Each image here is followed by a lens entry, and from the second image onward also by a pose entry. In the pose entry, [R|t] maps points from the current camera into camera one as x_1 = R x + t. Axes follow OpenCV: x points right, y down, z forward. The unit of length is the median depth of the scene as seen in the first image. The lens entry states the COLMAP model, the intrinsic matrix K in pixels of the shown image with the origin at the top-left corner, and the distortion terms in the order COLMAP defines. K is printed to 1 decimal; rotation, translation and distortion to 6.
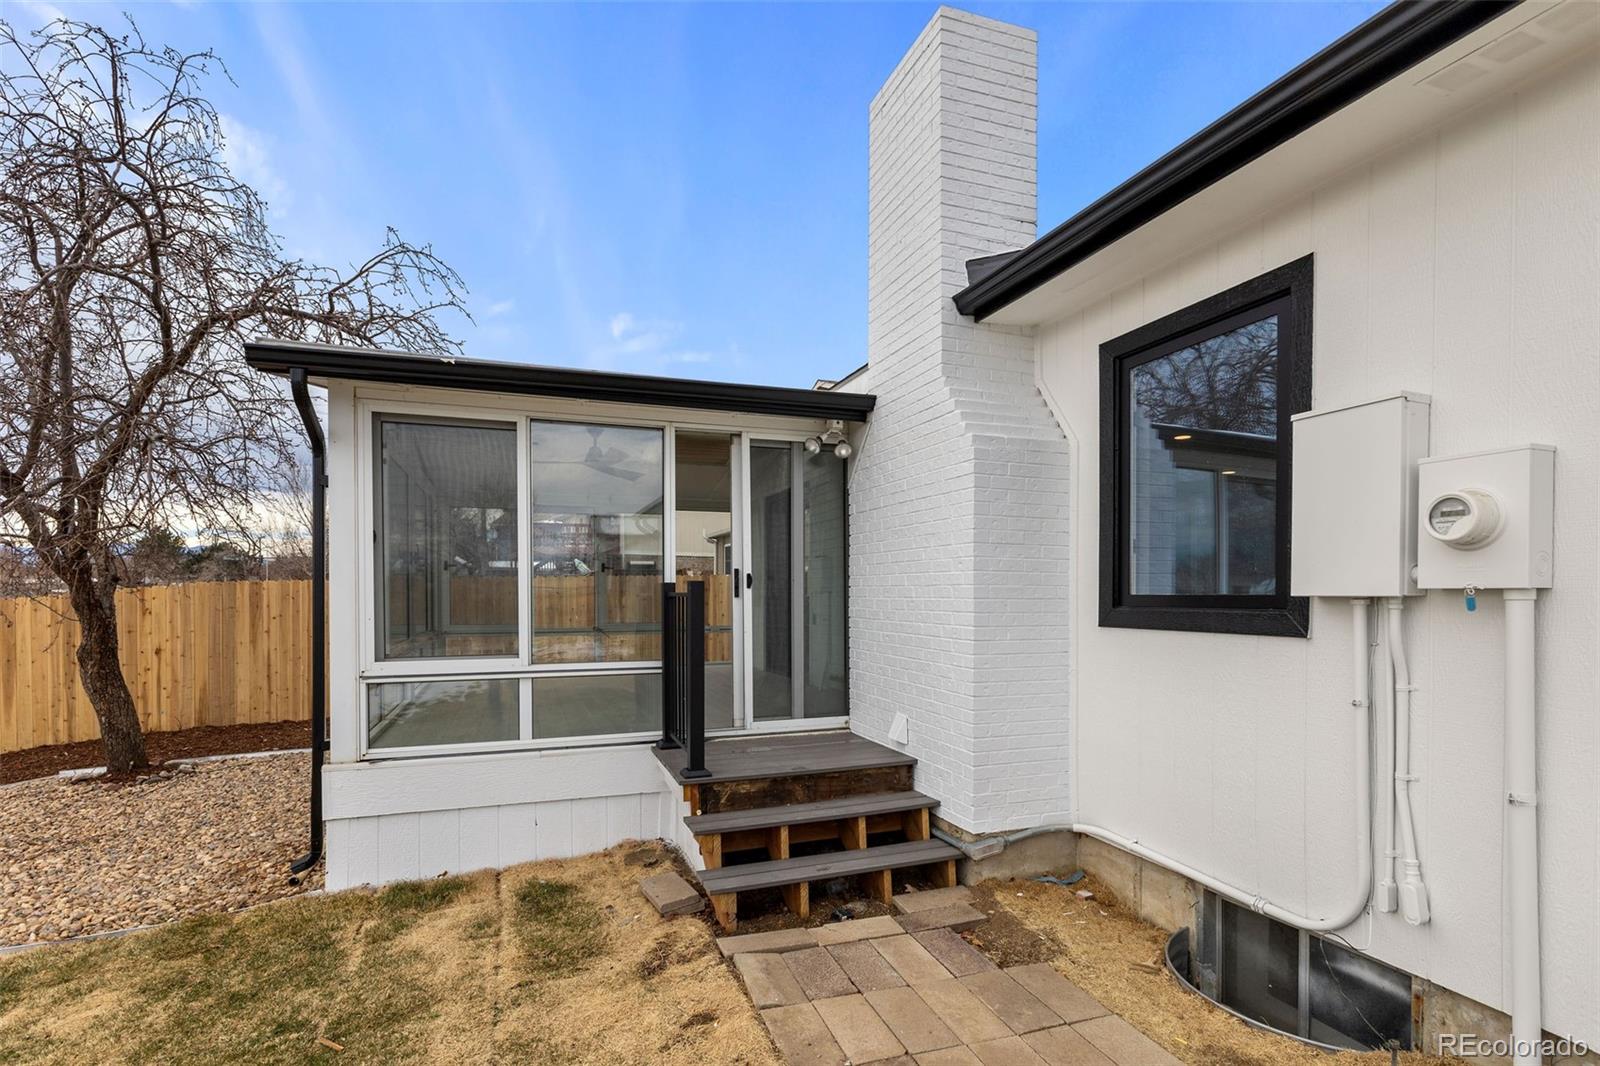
lens RADIAL K [[756.9, 0, 801.1], [0, 756.9, 612.7], [0, 0, 1]] dist [0.008816, -0.003914]
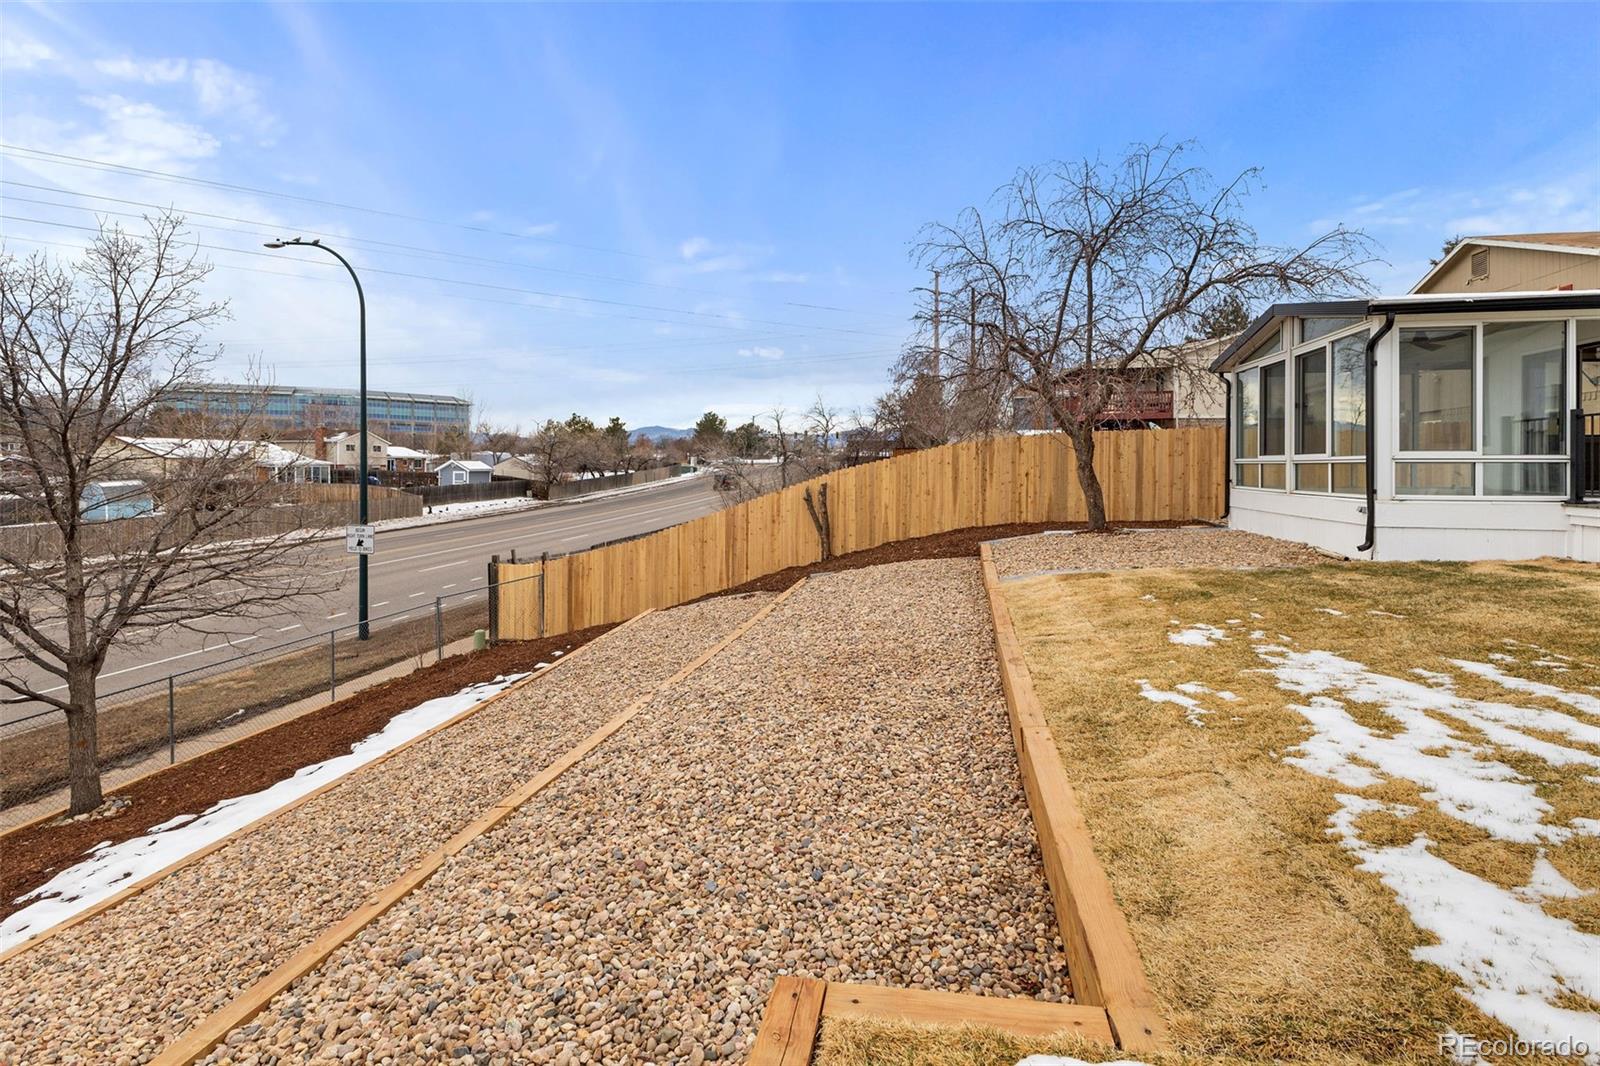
lens RADIAL K [[756.9, 0, 860.7], [0, 756.9, 467.3], [0, 0, 1]] dist [0.008816, -0.003914]
pose [[0.865405, 0.005137, -0.501046, -0.783933], [-0.015729, 0.999733, -0.016918, 0.162072], [0.500826, 0.022522, 0.865255, -1.440584]]
